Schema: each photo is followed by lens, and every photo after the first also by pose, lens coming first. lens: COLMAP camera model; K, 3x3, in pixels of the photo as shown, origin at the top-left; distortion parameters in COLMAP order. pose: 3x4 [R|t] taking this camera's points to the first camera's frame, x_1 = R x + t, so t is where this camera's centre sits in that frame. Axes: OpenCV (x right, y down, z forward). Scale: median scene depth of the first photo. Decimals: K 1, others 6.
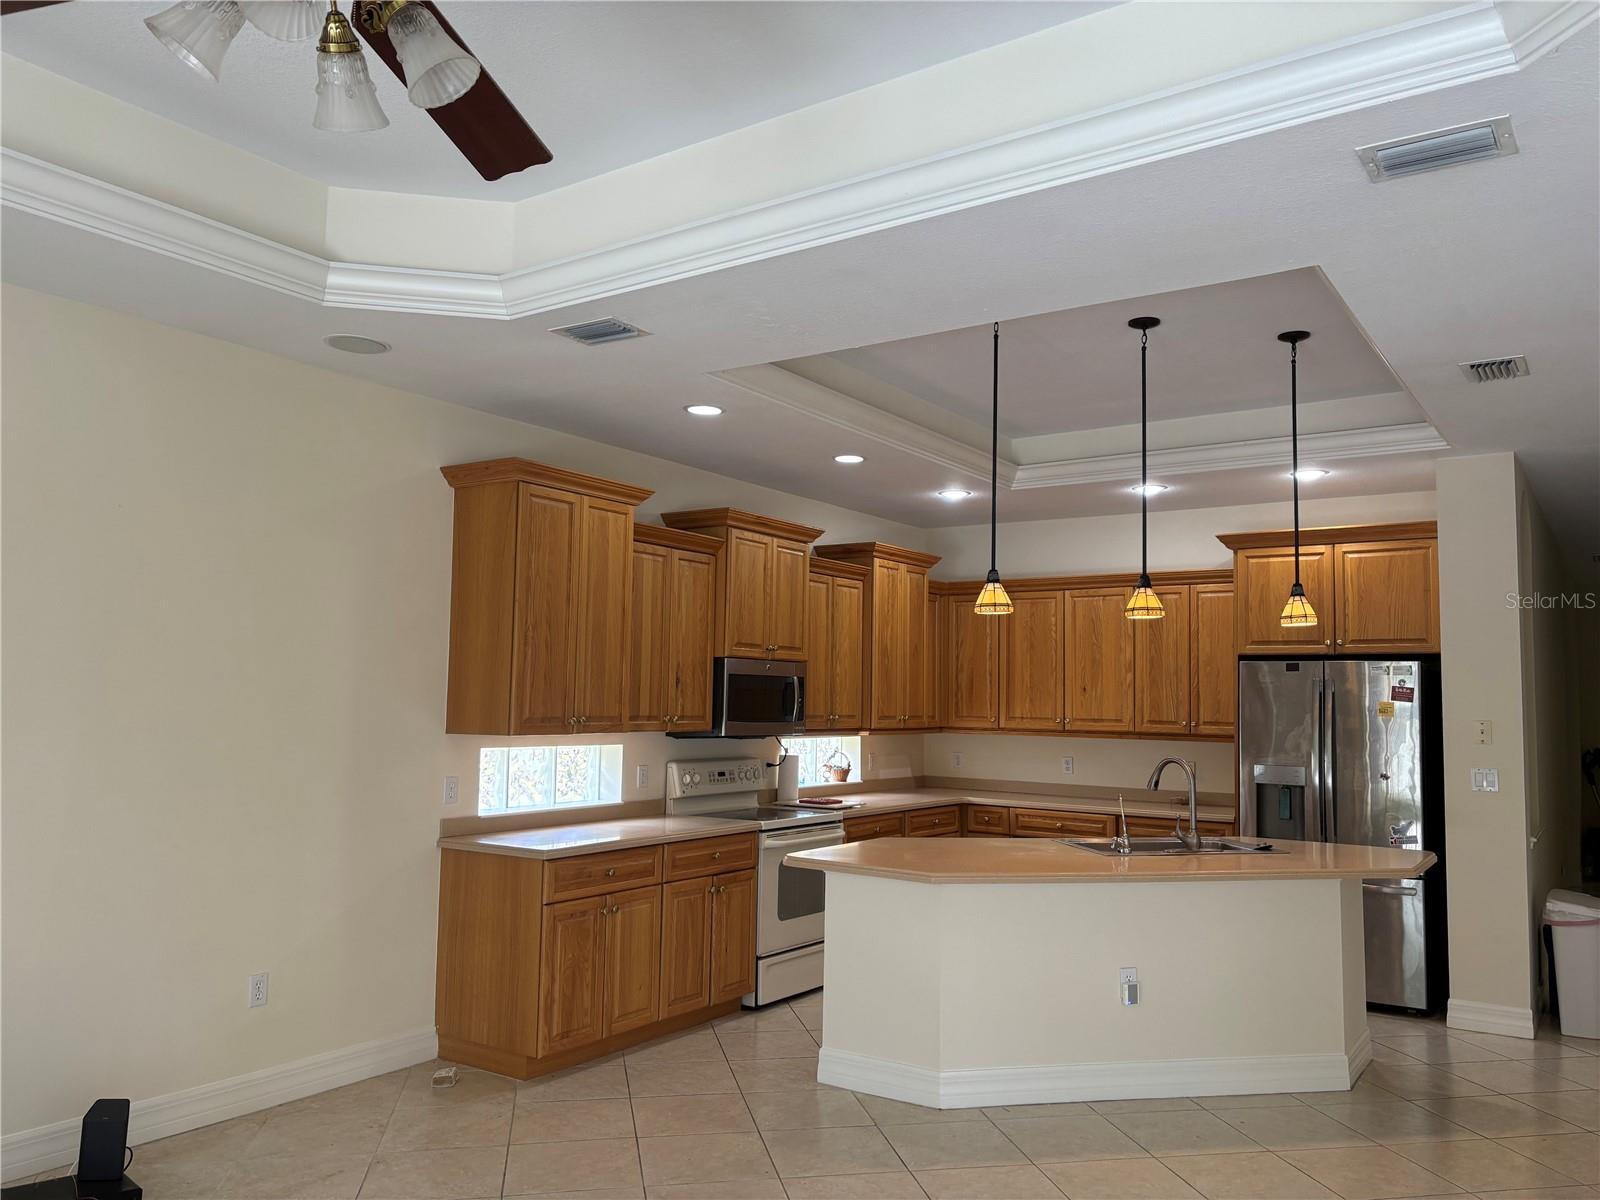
lens RADIAL K [[1205.6, 0, 799.7], [0, 1205.6, 595.5], [0, 0, 1]] dist [0.043238, -0.056170]
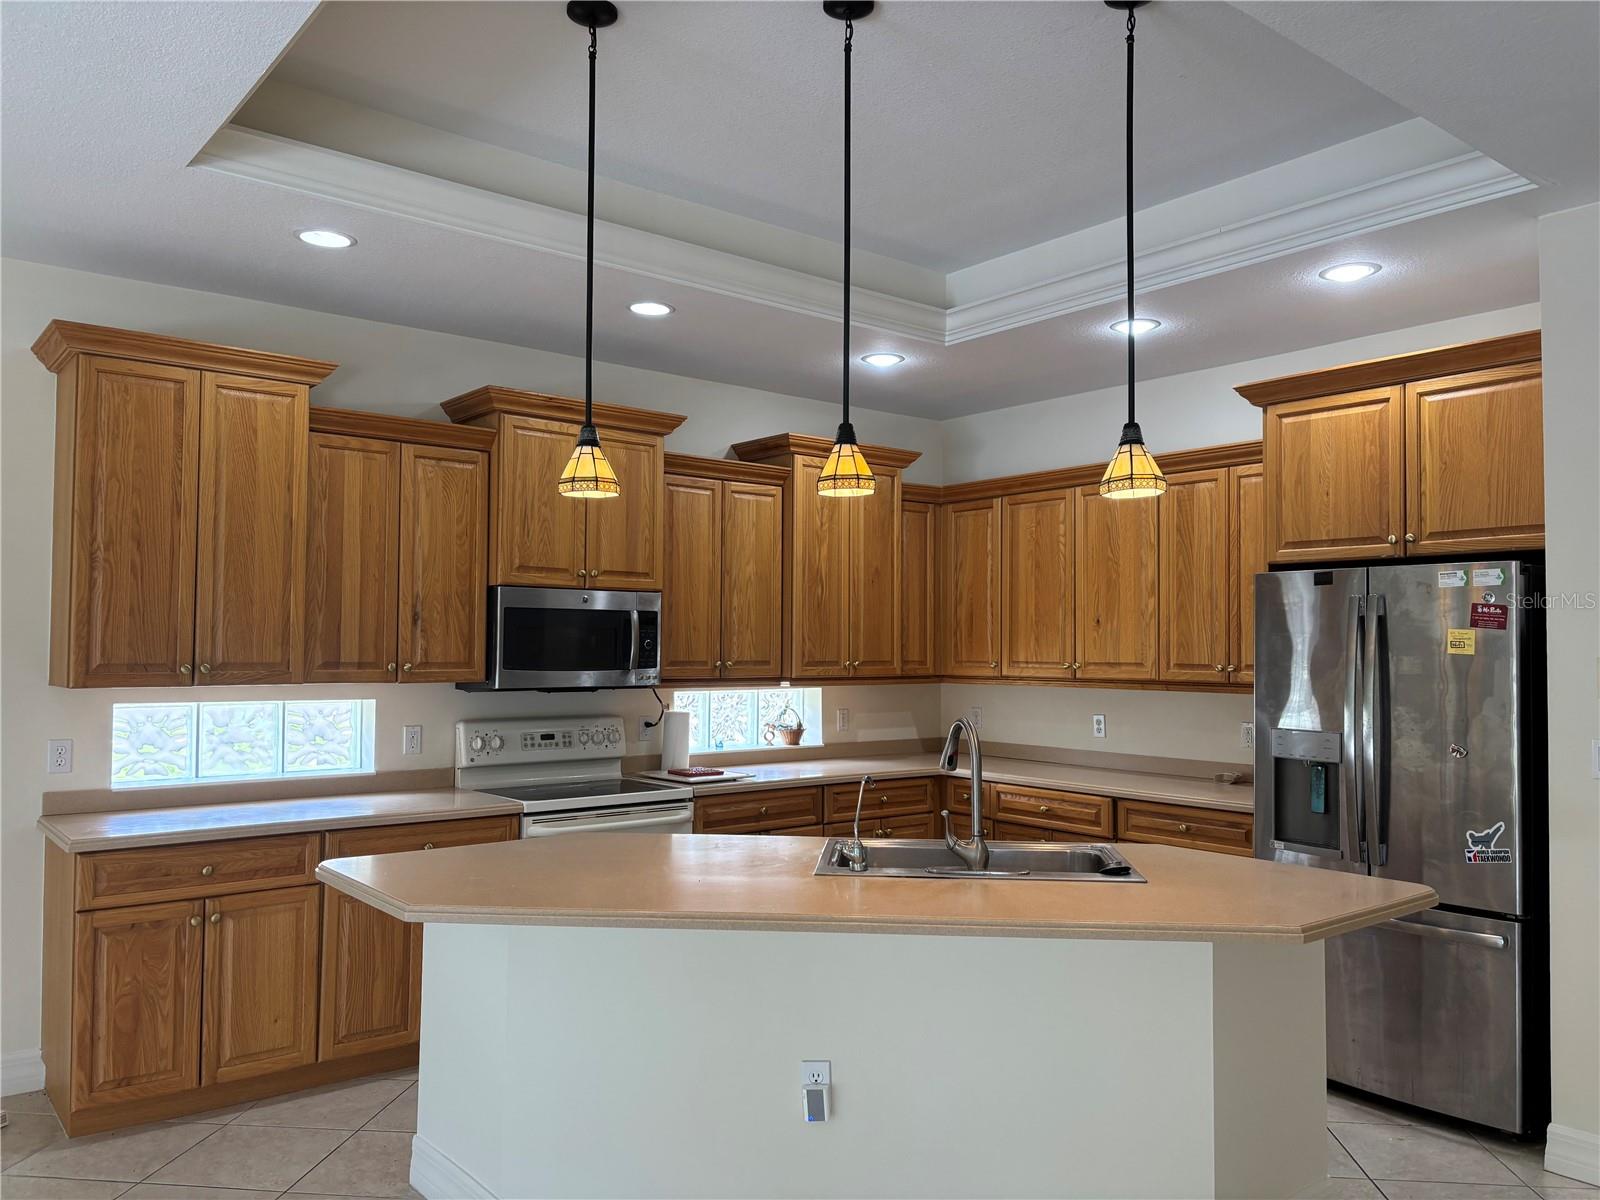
lens RADIAL K [[1205.6, 0, 812.9], [0, 1205.6, 599.6], [0, 0, 1]] dist [0.043238, -0.056170]
pose [[0.958673, -0.022333, -0.283632, 0.336964], [0.034626, 0.998662, 0.038400, 0.036965], [0.282395, -0.046635, 0.958164, 0.315473]]
